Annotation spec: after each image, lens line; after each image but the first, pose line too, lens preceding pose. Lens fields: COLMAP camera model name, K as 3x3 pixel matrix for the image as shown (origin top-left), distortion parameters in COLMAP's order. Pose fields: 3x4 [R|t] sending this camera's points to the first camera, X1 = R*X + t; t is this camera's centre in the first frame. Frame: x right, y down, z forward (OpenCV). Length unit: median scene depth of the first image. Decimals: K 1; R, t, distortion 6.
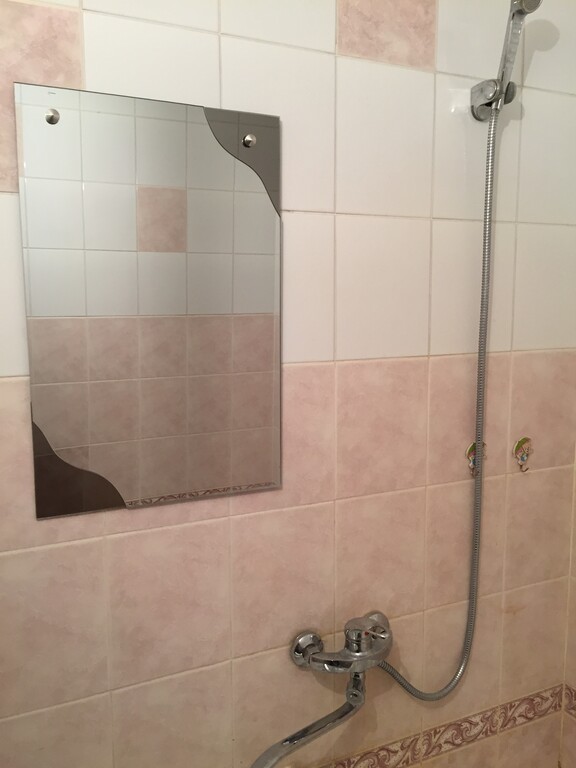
lens RADIAL K [[657.9, 0, 287.6], [0, 657.9, 385.4], [0, 0, 1]] dist [0.083102, -0.120578]
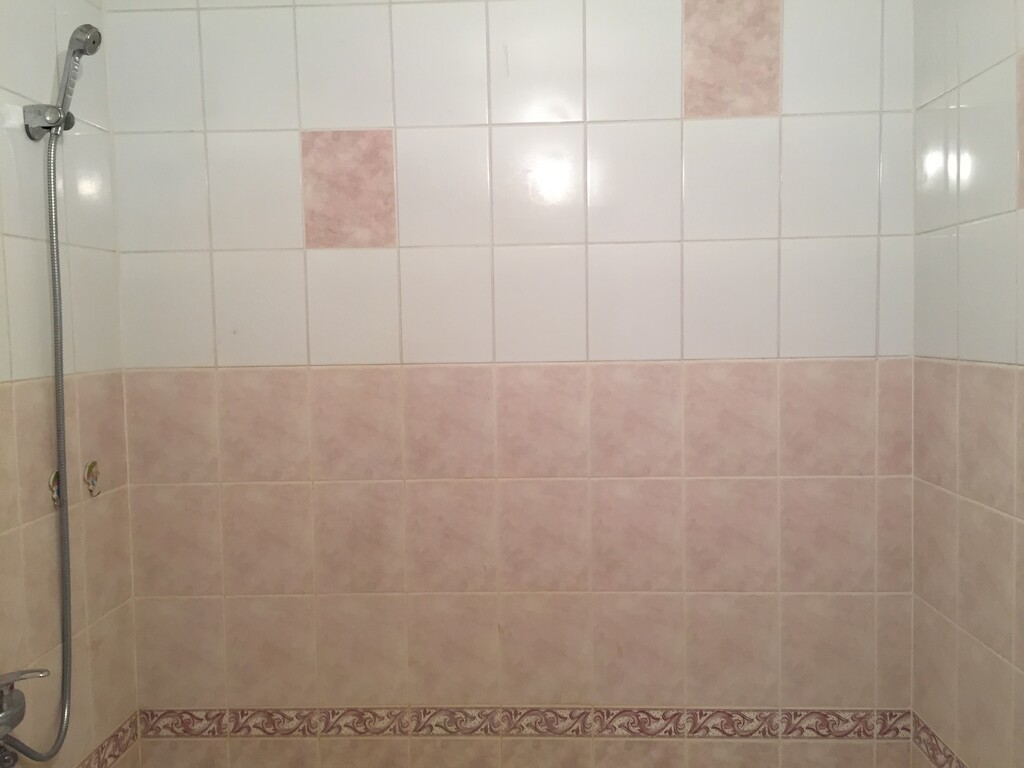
lens RADIAL K [[877.2, 0, 514.3], [0, 877.2, 380.5], [0, 0, 1]] dist [0.083102, -0.120578]
pose [[0.467960, -0.061261, 0.881624, -0.536300], [0.128997, 0.991645, 0.000436, 0.042674], [-0.874285, 0.113523, 0.471952, -0.189798]]
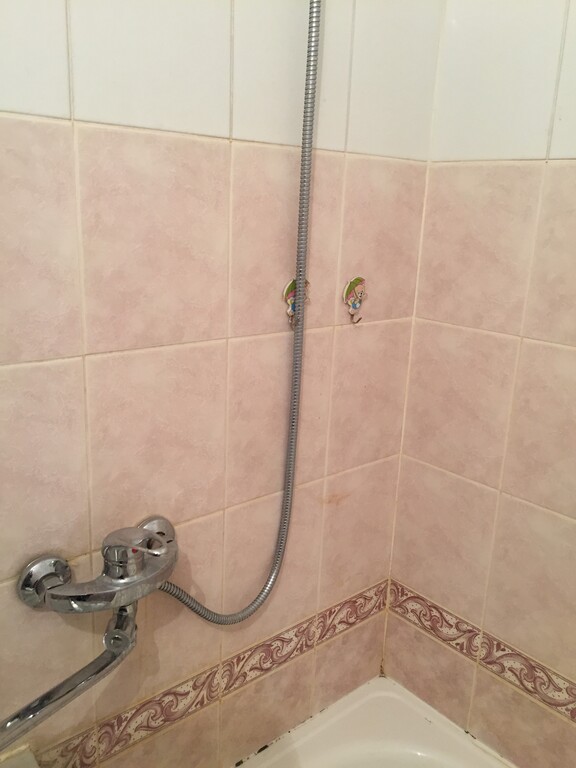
lens RADIAL K [[657.9, 0, 292.1], [0, 657.9, 383.1], [0, 0, 1]] dist [0.083102, -0.120578]
pose [[0.962023, -0.023894, 0.271920, 0.084593], [-0.013753, 0.990654, 0.135707, 0.103495], [-0.272621, -0.134293, 0.952703, 0.311761]]
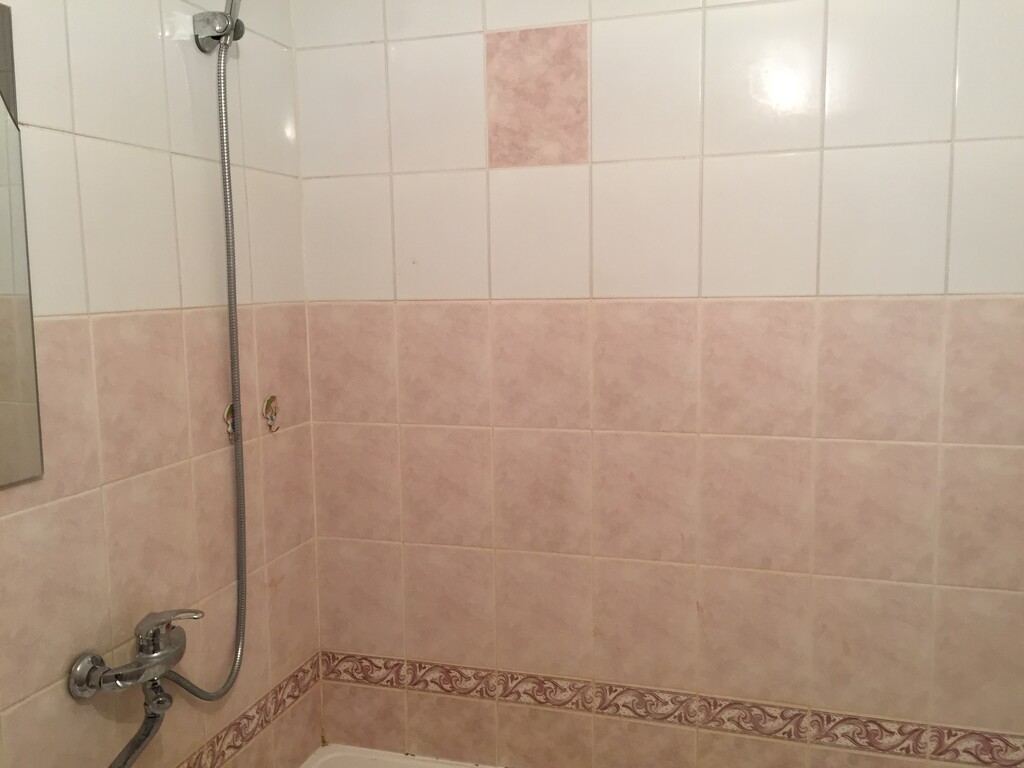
lens RADIAL K [[877.2, 0, 512.3], [0, 877.2, 381.5], [0, 0, 1]] dist [0.083102, -0.120578]
pose [[0.676824, -0.091608, 0.730423, -0.351062], [0.108034, 0.993844, 0.024539, 0.069109], [-0.728174, 0.062302, 0.682555, -0.118843]]
